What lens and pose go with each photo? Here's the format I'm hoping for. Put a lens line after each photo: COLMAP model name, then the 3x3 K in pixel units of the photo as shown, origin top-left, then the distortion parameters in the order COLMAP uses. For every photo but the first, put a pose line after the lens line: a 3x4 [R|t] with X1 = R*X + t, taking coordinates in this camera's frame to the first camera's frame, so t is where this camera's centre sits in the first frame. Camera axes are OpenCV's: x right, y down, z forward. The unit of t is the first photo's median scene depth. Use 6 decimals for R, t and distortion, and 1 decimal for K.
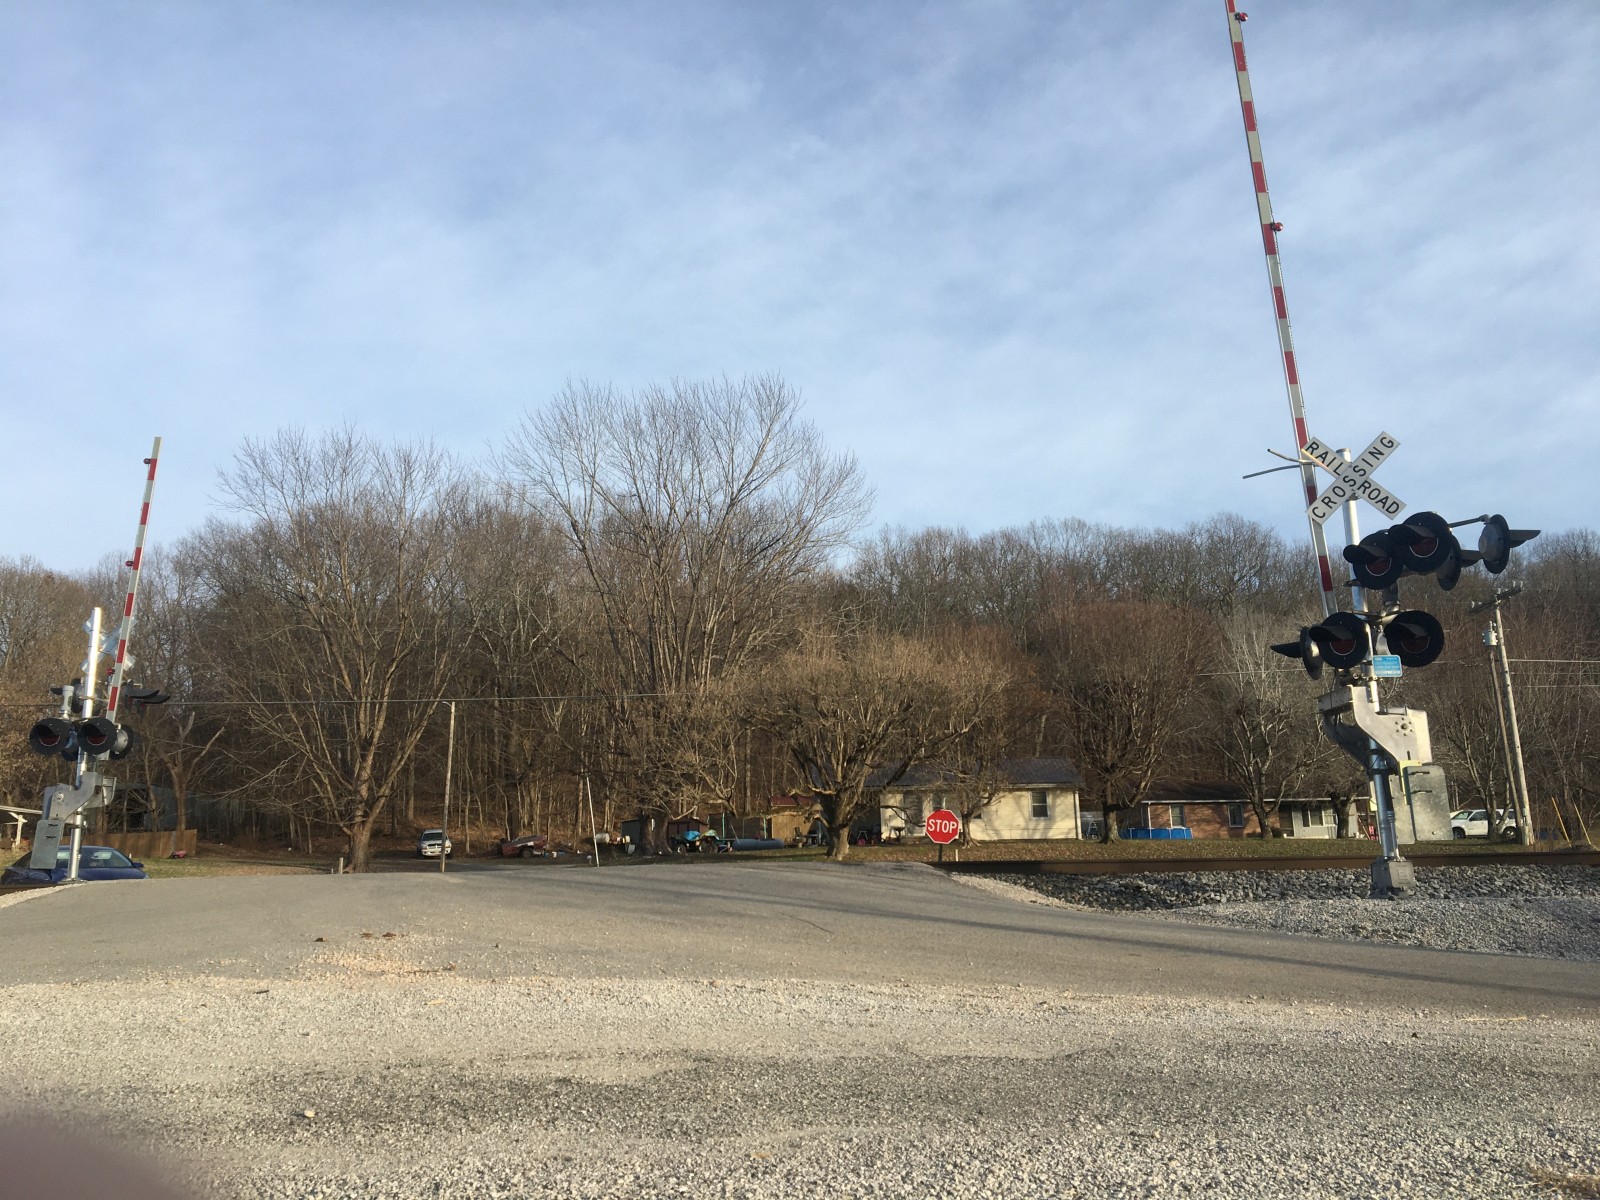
lens RADIAL K [[1290.2, 0, 801.3], [0, 1290.2, 608.9], [0, 0, 1]] dist [0.045563, -0.163628]
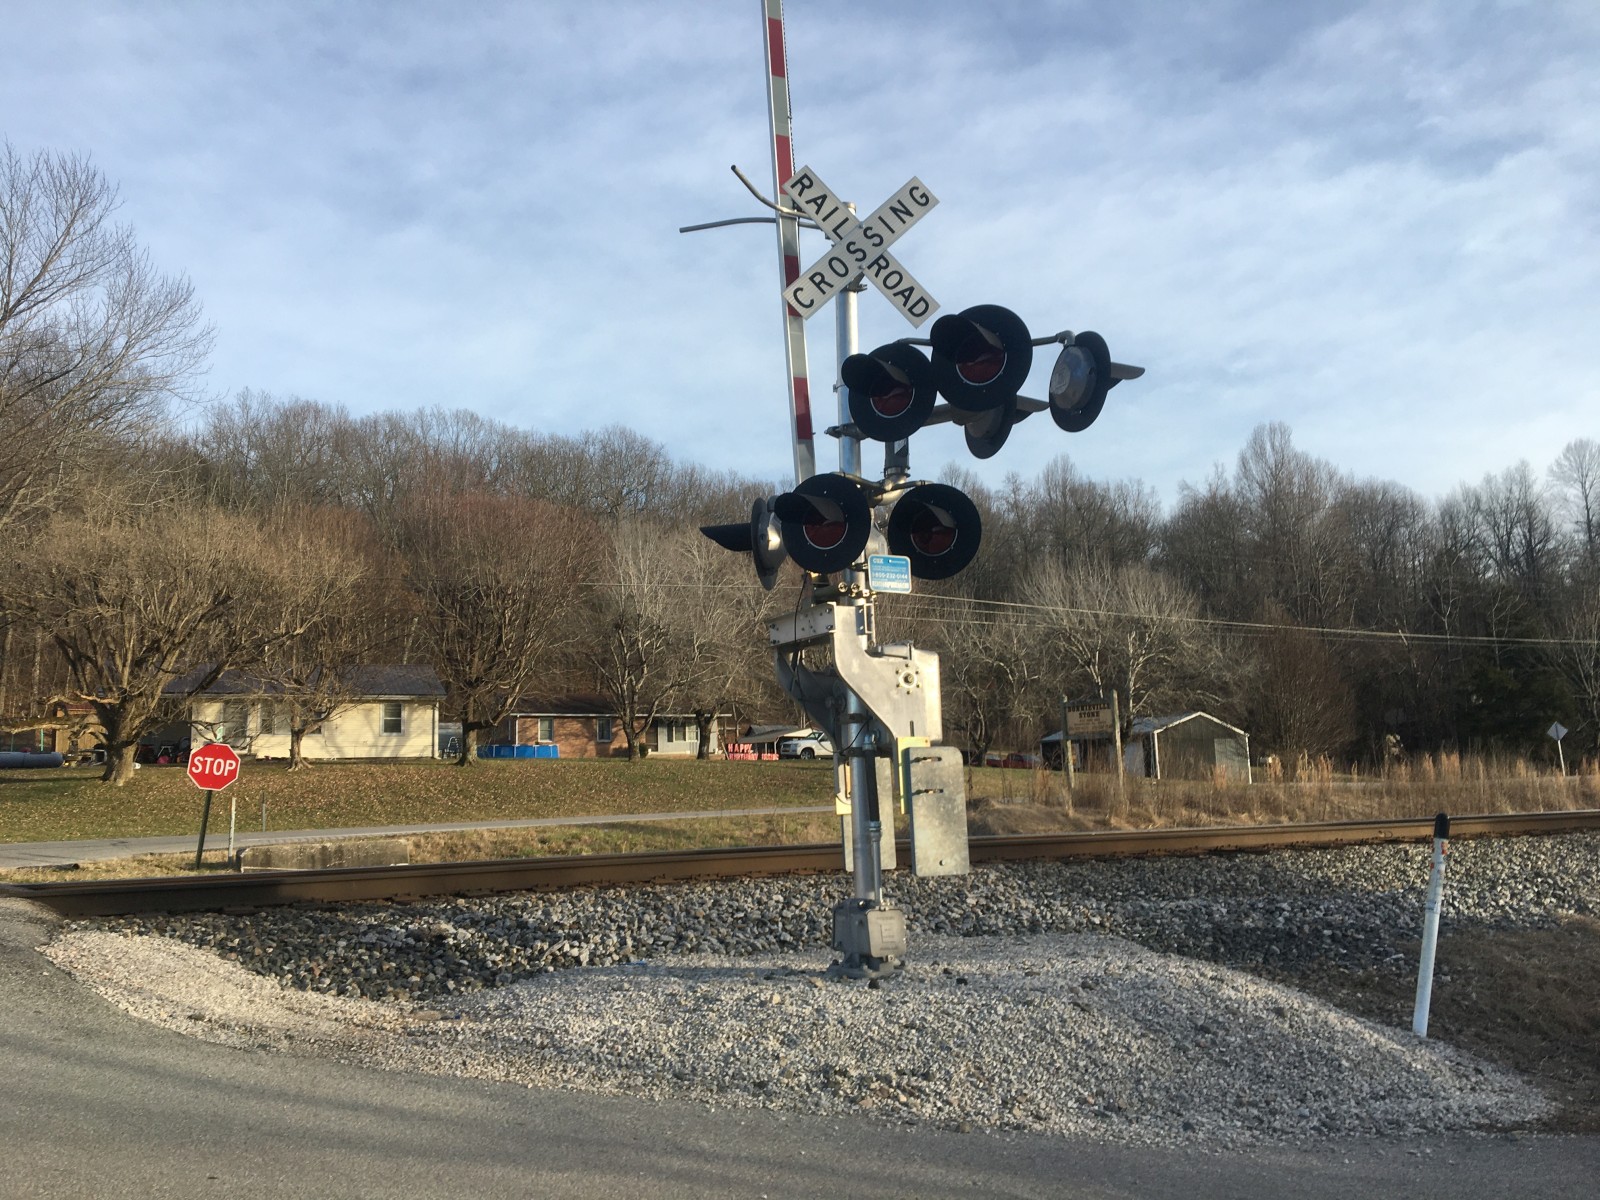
lens RADIAL K [[1325.4, 0, 777.0], [0, 1325.4, 599.5], [0, 0, 1]] dist [0.091984, -0.183038]
pose [[0.900452, 0.063815, 0.430248, 0.031878], [-0.092207, 0.994702, 0.045441, 0.007058], [-0.425069, -0.080589, 0.901566, 0.102155]]
